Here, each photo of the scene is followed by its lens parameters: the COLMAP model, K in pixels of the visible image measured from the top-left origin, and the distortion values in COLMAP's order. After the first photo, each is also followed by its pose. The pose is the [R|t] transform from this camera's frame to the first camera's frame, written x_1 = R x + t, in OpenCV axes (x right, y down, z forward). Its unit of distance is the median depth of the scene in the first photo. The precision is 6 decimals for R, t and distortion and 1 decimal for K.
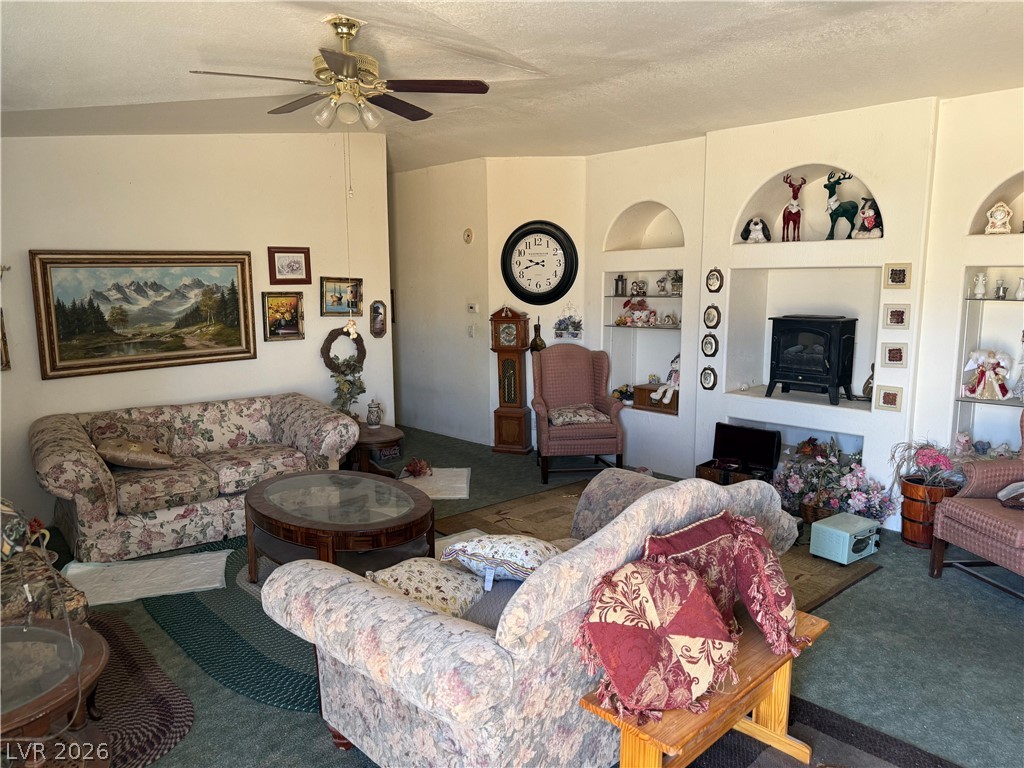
lens RADIAL K [[711.2, 0, 518.5], [0, 711.2, 388.6], [0, 0, 1]] dist [0.040220, -0.055193]
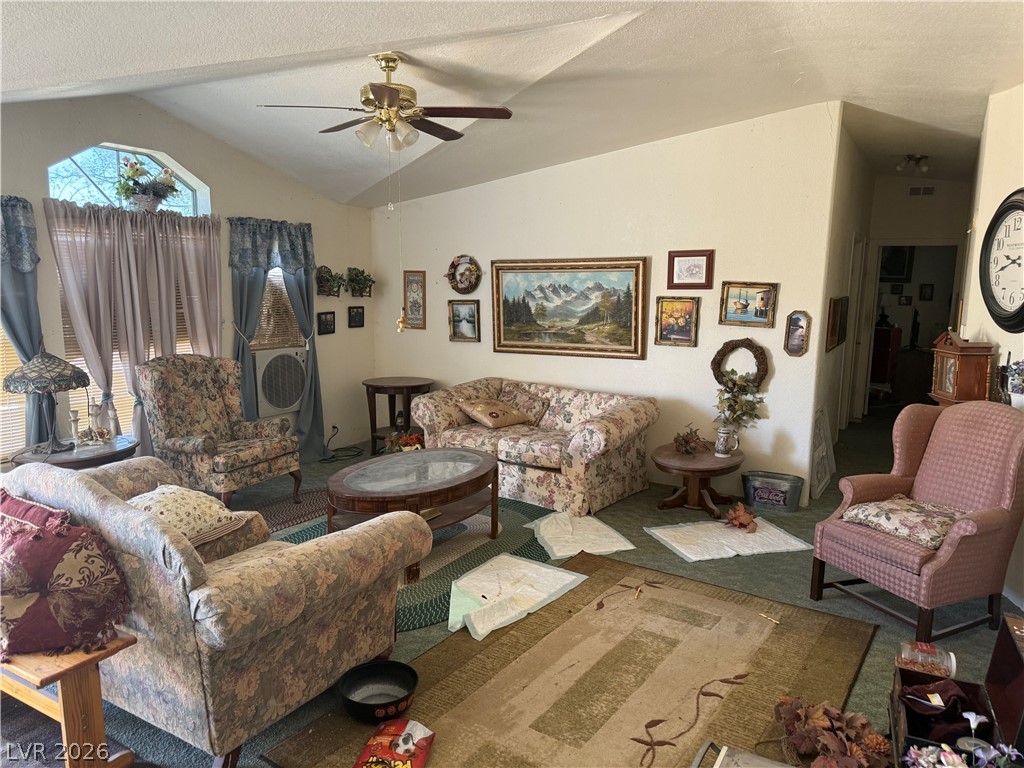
lens RADIAL K [[711.2, 0, 513.7], [0, 711.2, 388.2], [0, 0, 1]] dist [0.040220, -0.055193]
pose [[0.248198, 0.151623, -0.956770, 0.609350], [-0.157305, 0.980874, 0.114635, -0.094468], [0.955852, 0.122053, 0.267302, 0.572530]]
